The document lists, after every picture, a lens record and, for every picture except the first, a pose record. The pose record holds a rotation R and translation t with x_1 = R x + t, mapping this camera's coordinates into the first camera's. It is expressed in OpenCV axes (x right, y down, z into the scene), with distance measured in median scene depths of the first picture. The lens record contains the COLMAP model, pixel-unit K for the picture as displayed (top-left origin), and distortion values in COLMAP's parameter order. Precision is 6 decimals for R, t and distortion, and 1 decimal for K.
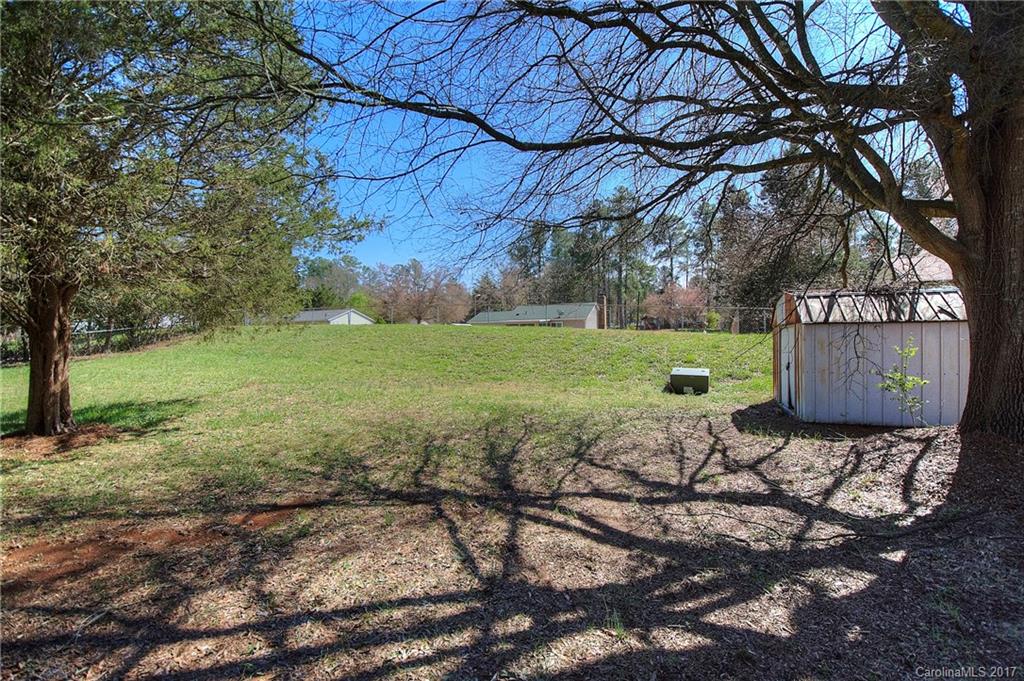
lens RADIAL K [[453.3, 0, 512.0], [0, 453.3, 340.5], [0, 0, 1]] dist [0.000353, -0.012000]
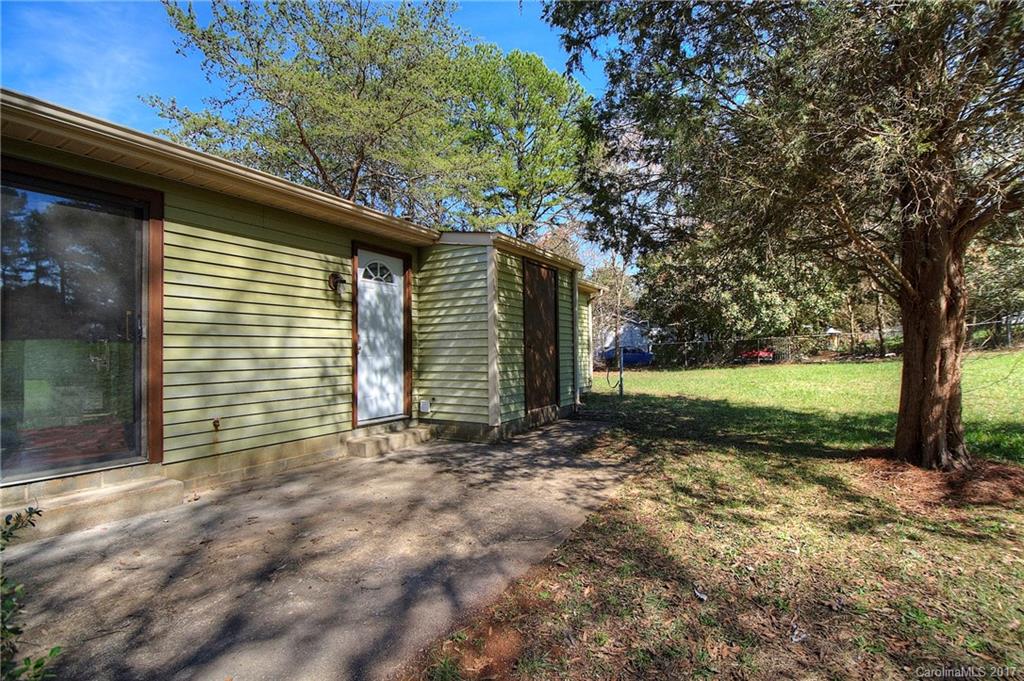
lens RADIAL K [[453.3, 0, 512.0], [0, 453.3, 340.5], [0, 0, 1]] dist [0.000353, -0.012000]
pose [[0.056830, 0.005235, -0.998370, -0.438349], [-0.006015, 0.999970, 0.004901, 0.034240], [0.998366, 0.005726, 0.056860, 0.375132]]
